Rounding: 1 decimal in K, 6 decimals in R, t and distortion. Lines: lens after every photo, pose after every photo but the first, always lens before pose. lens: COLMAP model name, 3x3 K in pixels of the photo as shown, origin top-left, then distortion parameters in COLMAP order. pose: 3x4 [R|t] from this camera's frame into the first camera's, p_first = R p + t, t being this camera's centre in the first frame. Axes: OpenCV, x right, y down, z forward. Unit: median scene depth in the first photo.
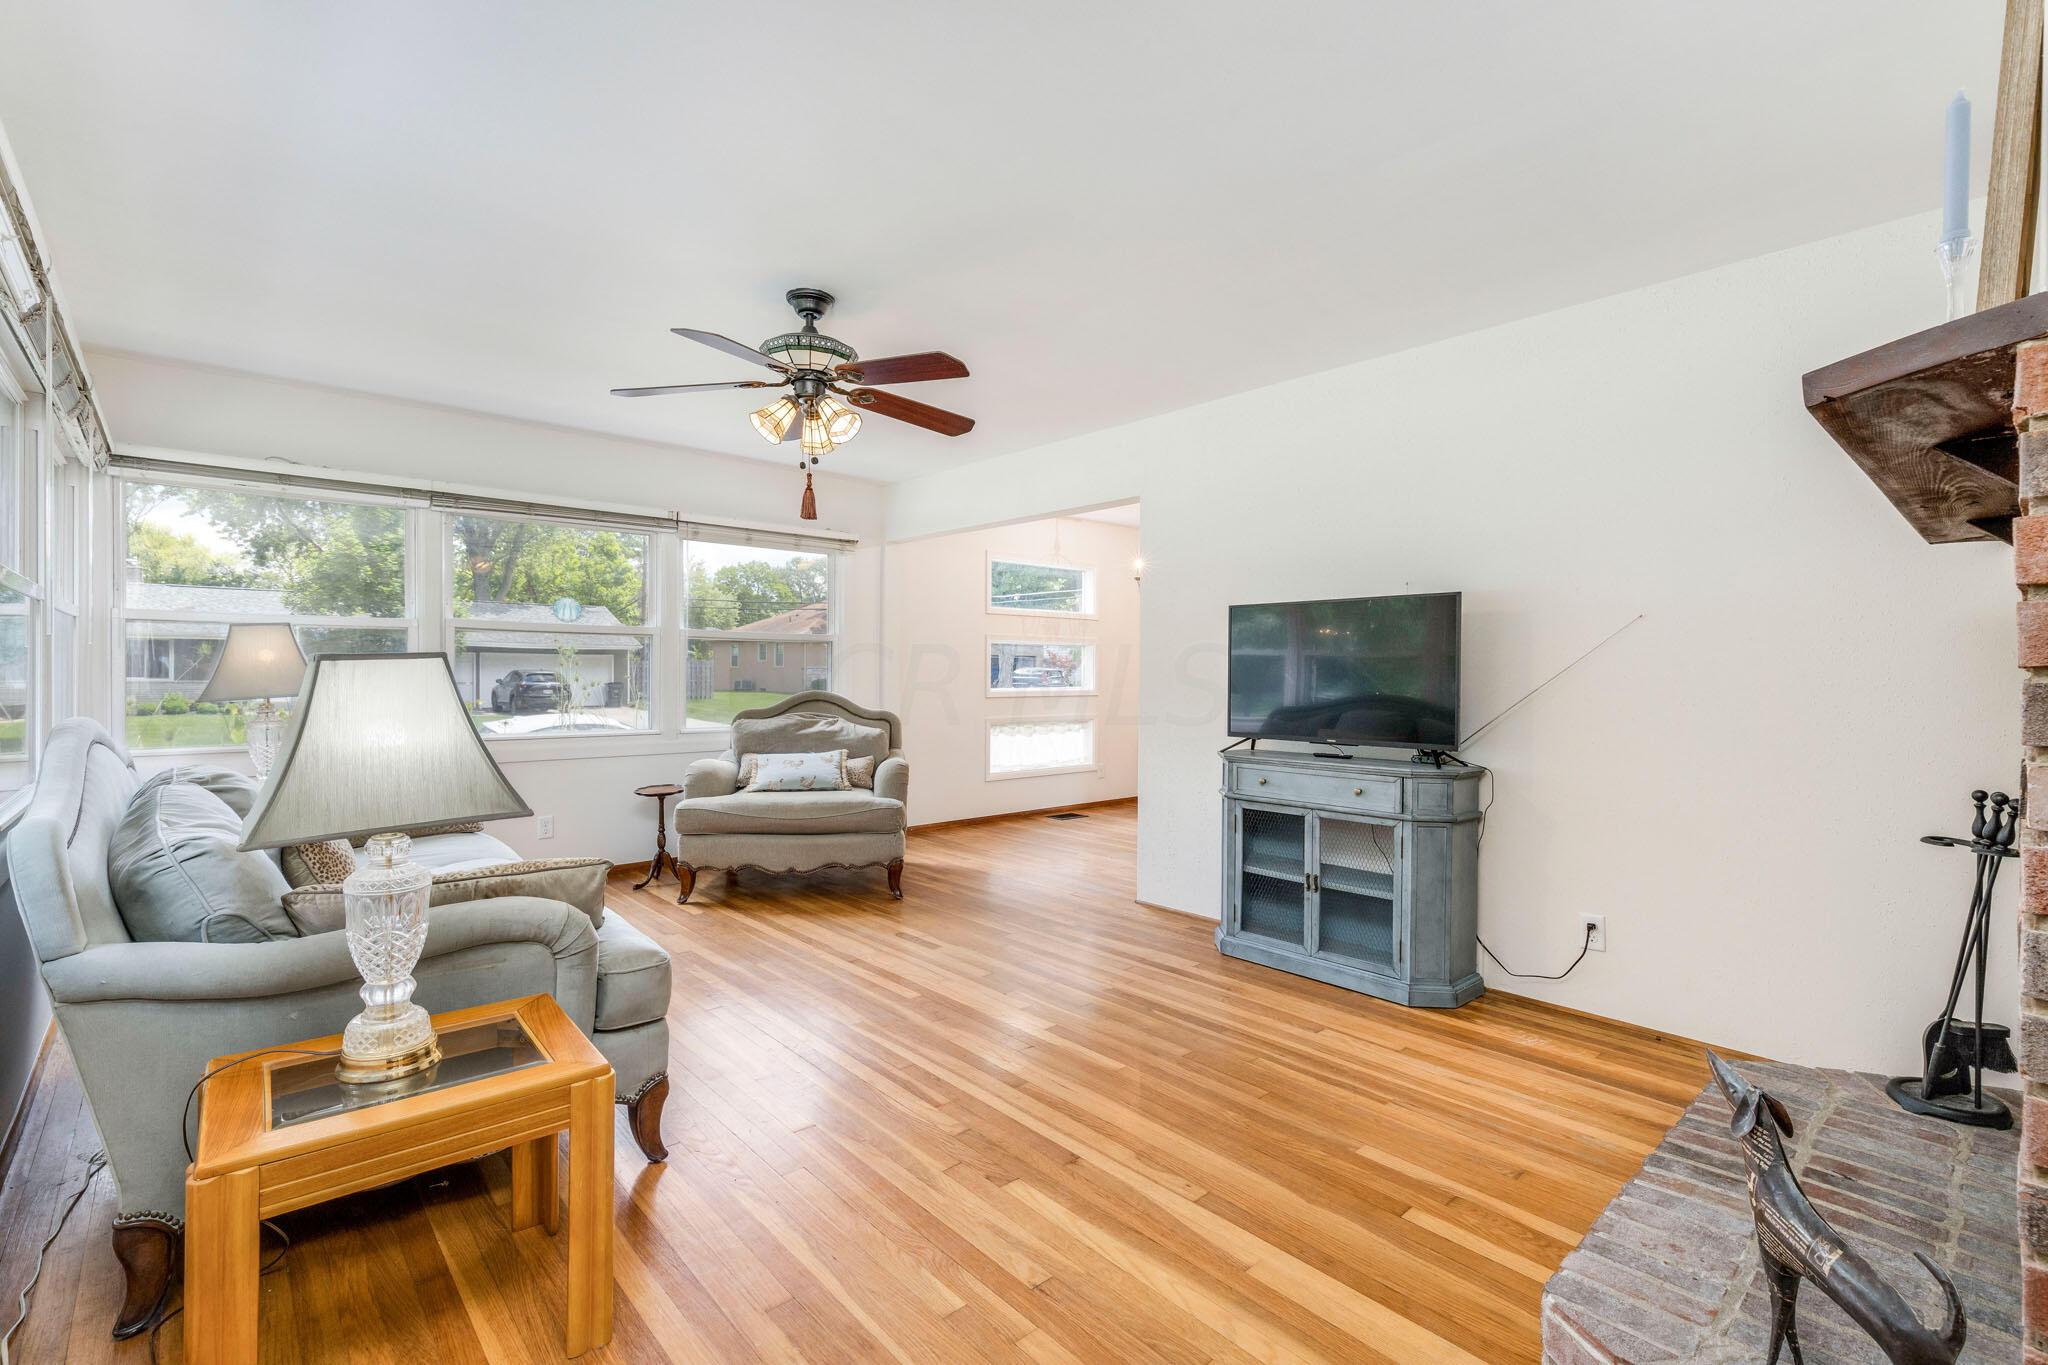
lens RADIAL K [[914.3, 0, 1028.0], [0, 914.3, 684.4], [0, 0, 1]] dist [0.005462, -0.000629]
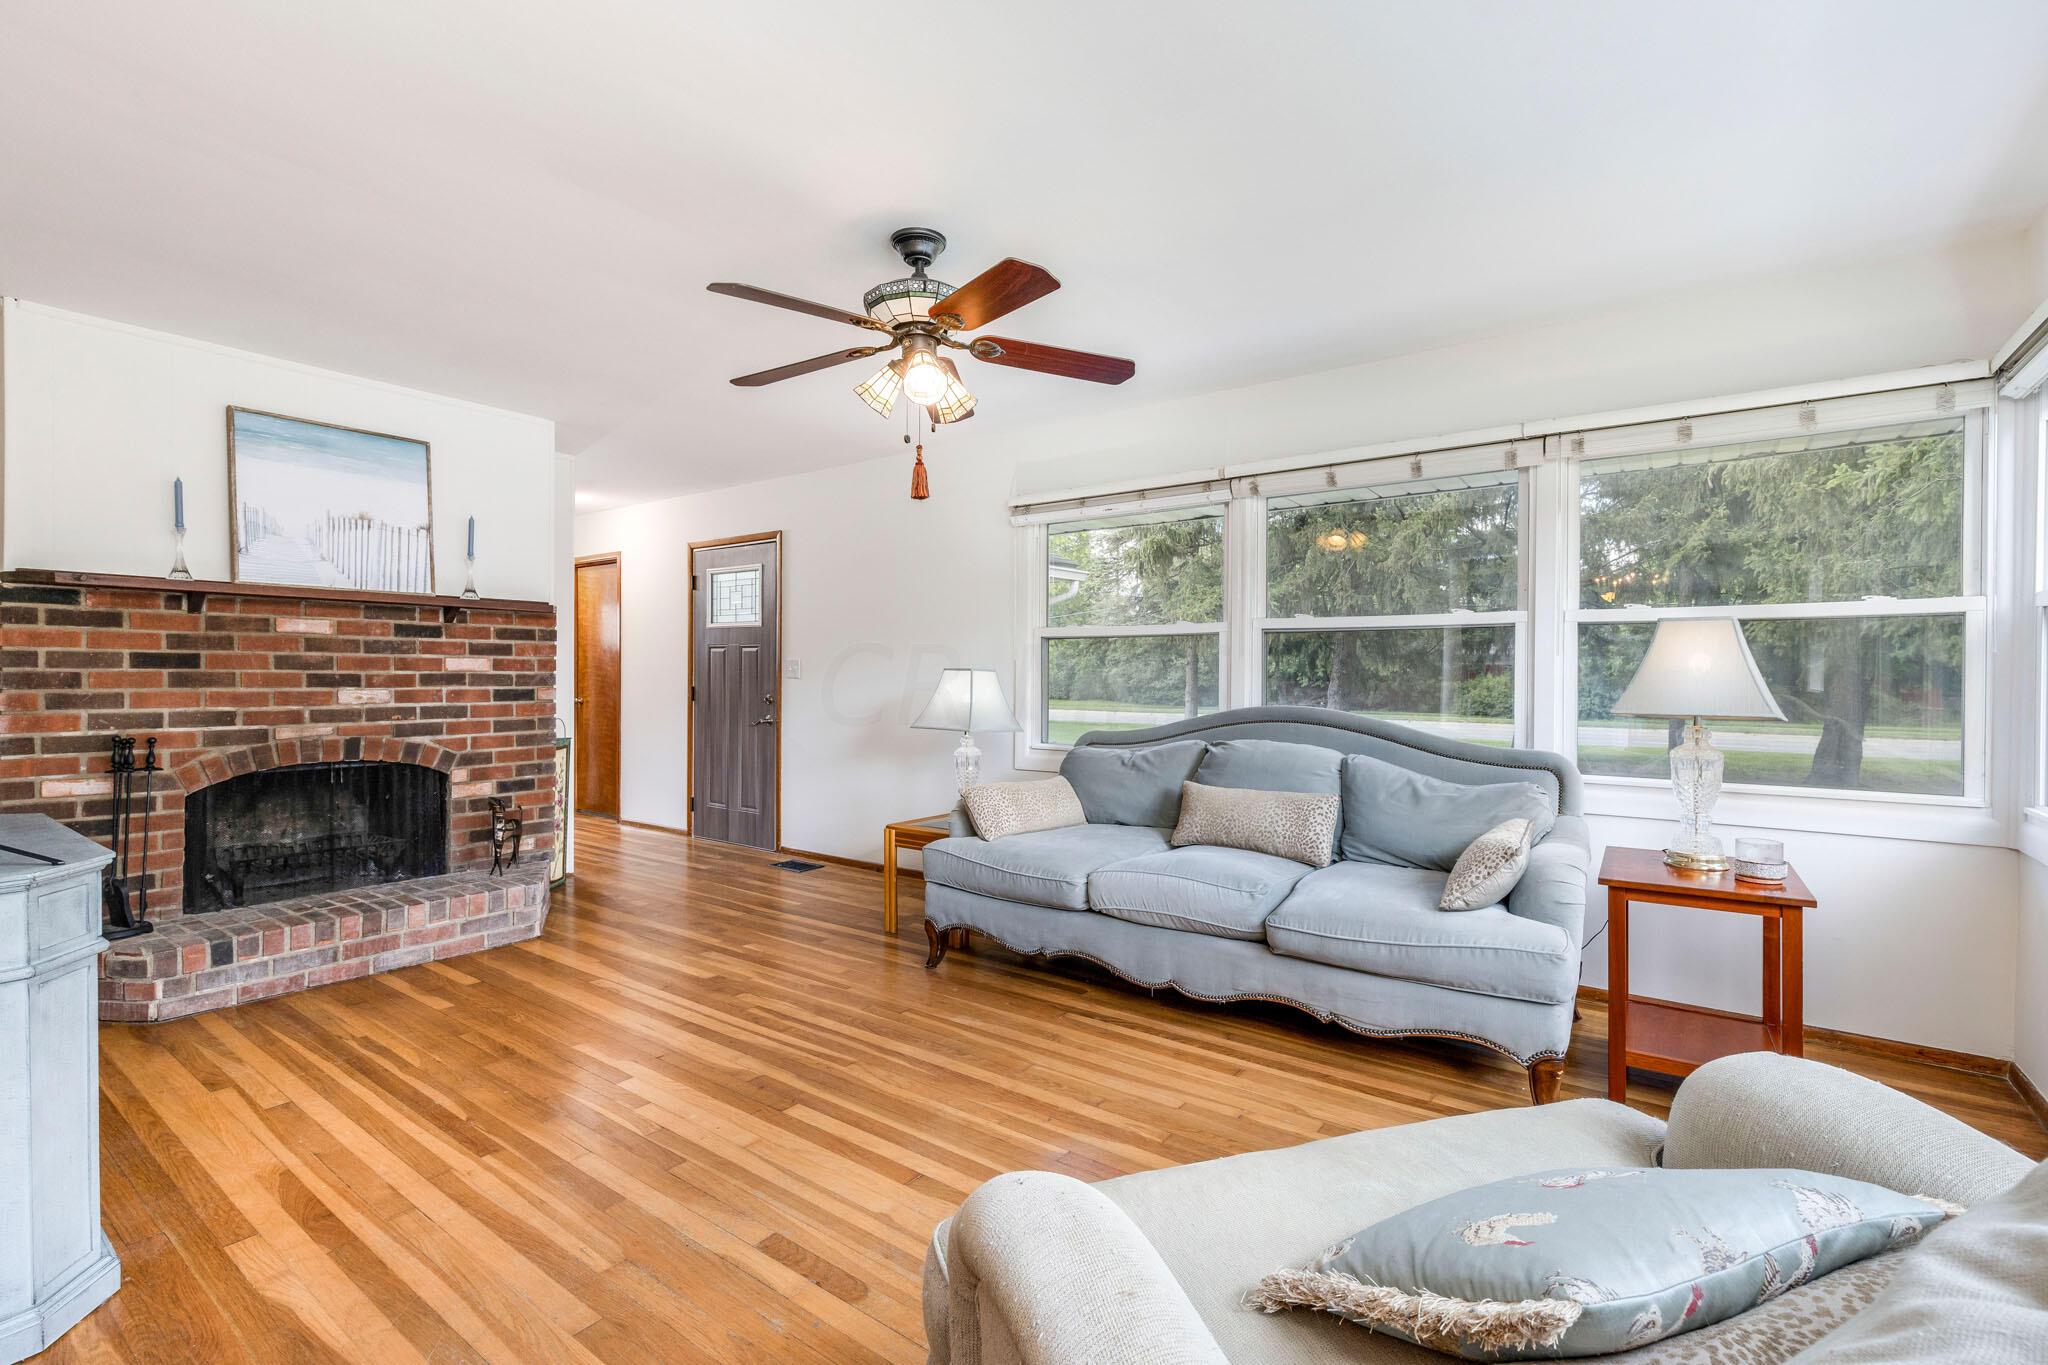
lens RADIAL K [[914.3, 0, 1025.6], [0, 914.3, 677.1], [0, 0, 1]] dist [0.005462, -0.000629]
pose [[-0.979905, -0.008720, -0.199276, -0.159753], [-0.012601, 0.999755, 0.018215, -0.029432], [0.199069, 0.020360, -0.979774, 1.780791]]
